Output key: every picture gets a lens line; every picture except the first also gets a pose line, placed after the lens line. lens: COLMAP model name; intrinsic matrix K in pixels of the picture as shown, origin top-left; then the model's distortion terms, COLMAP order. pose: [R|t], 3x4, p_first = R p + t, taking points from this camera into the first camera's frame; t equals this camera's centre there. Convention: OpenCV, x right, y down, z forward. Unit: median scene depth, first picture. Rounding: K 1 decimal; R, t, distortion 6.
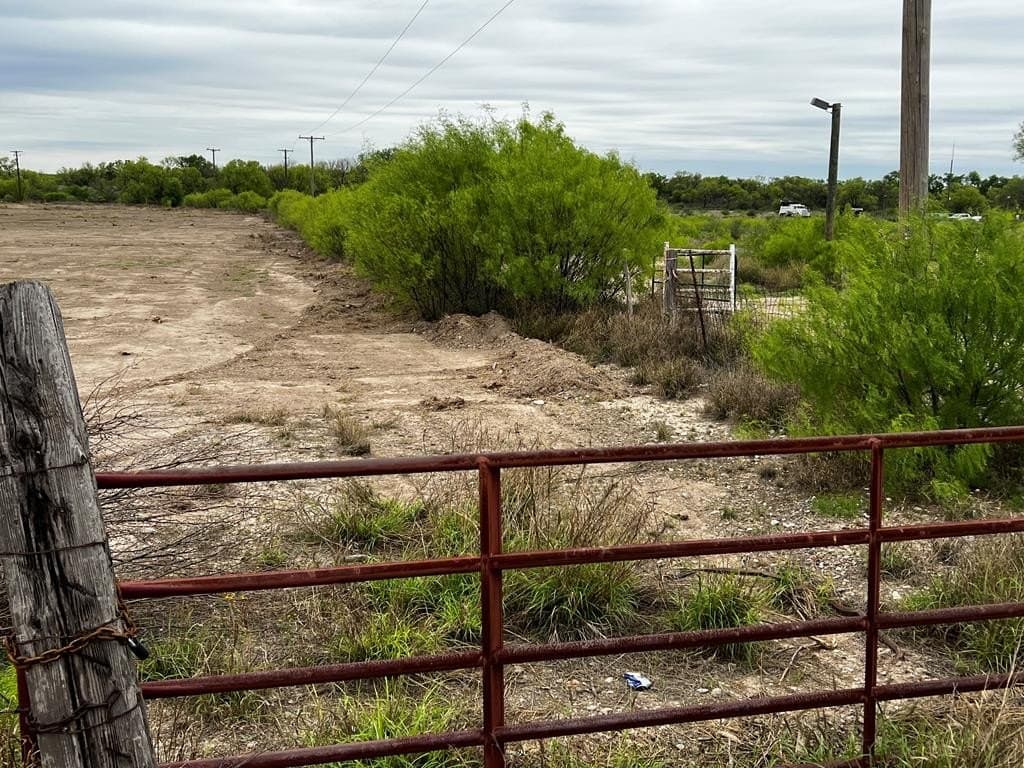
lens RADIAL K [[988.7, 0, 503.1], [0, 988.7, 384.2], [0, 0, 1]] dist [0.117144, -0.253791]
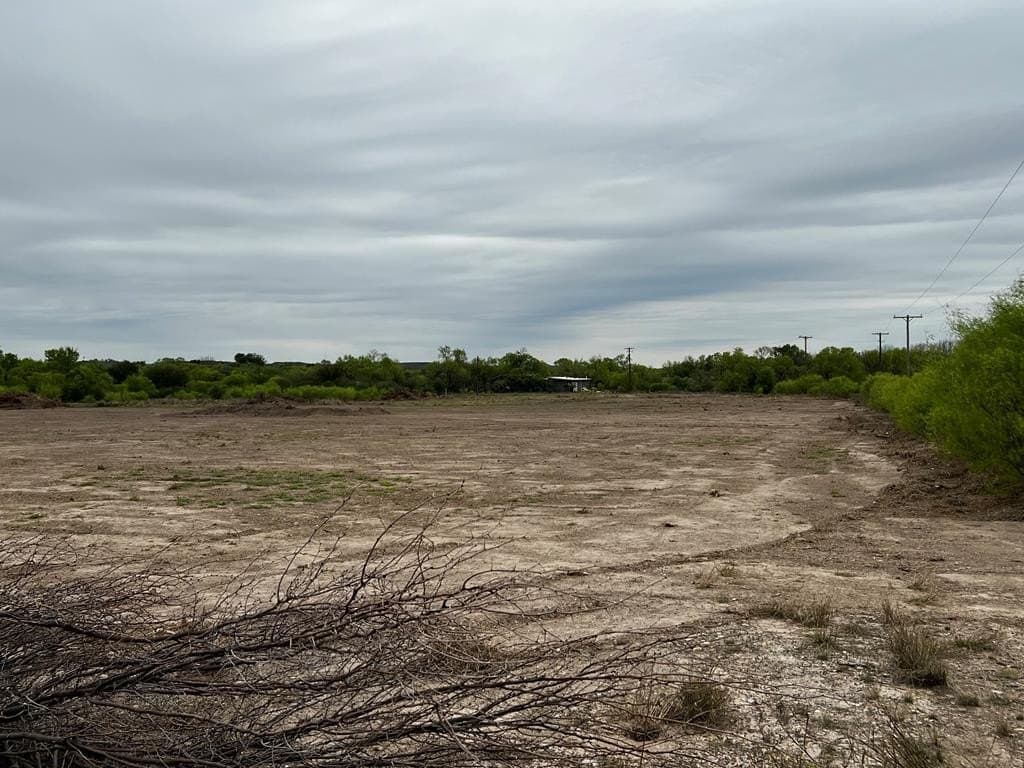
lens RADIAL K [[973.5, 0, 513.9], [0, 973.5, 374.0], [0, 0, 1]] dist [0.086678, -0.146747]
pose [[0.840643, -0.030553, -0.540727, -0.008120], [-0.077819, 0.981233, -0.176425, 0.002130], [0.535970, 0.190389, 0.822489, 0.146574]]
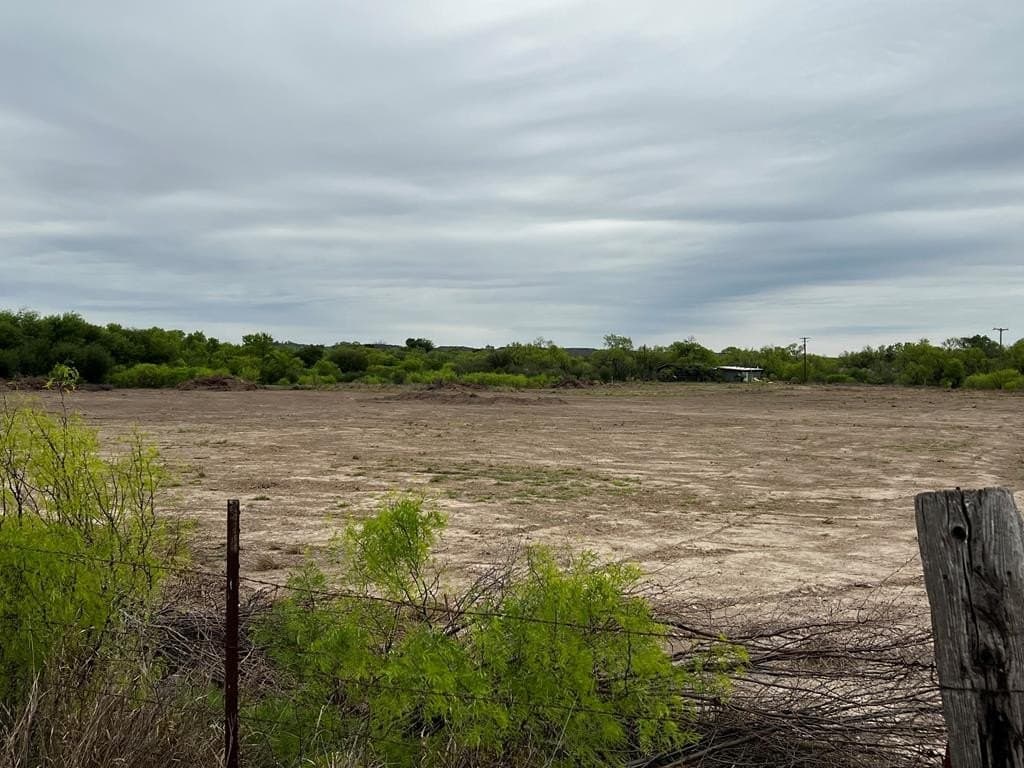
lens RADIAL K [[988.7, 0, 503.1], [0, 988.7, 384.2], [0, 0, 1]] dist [0.117144, -0.253791]
pose [[0.744559, 0.000634, -0.667557, -0.027630], [-0.119196, 0.984056, -0.132011, -0.002528], [0.656829, 0.177860, 0.732763, -0.006820]]
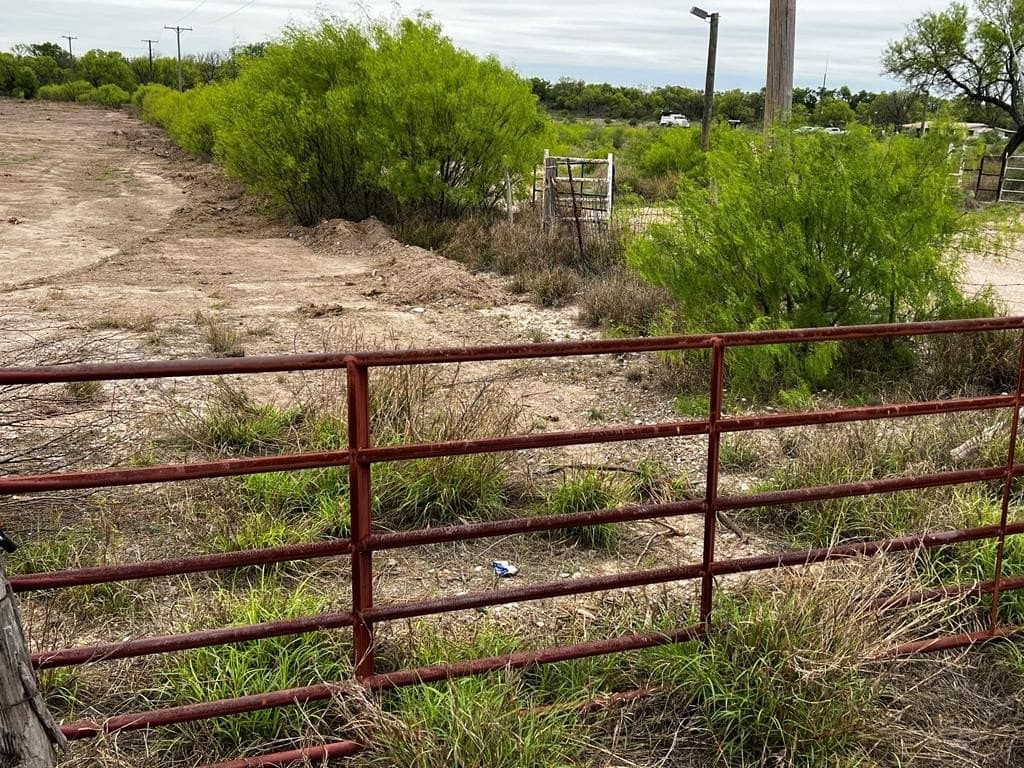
lens RADIAL K [[988.7, 0, 503.1], [0, 988.7, 384.2], [0, 0, 1]] dist [0.117144, -0.253791]
pose [[0.993140, -0.005876, 0.116783, 0.002806], [-0.004793, 0.995851, 0.090870, 0.001448], [-0.116833, -0.090806, 0.988992, -0.007114]]
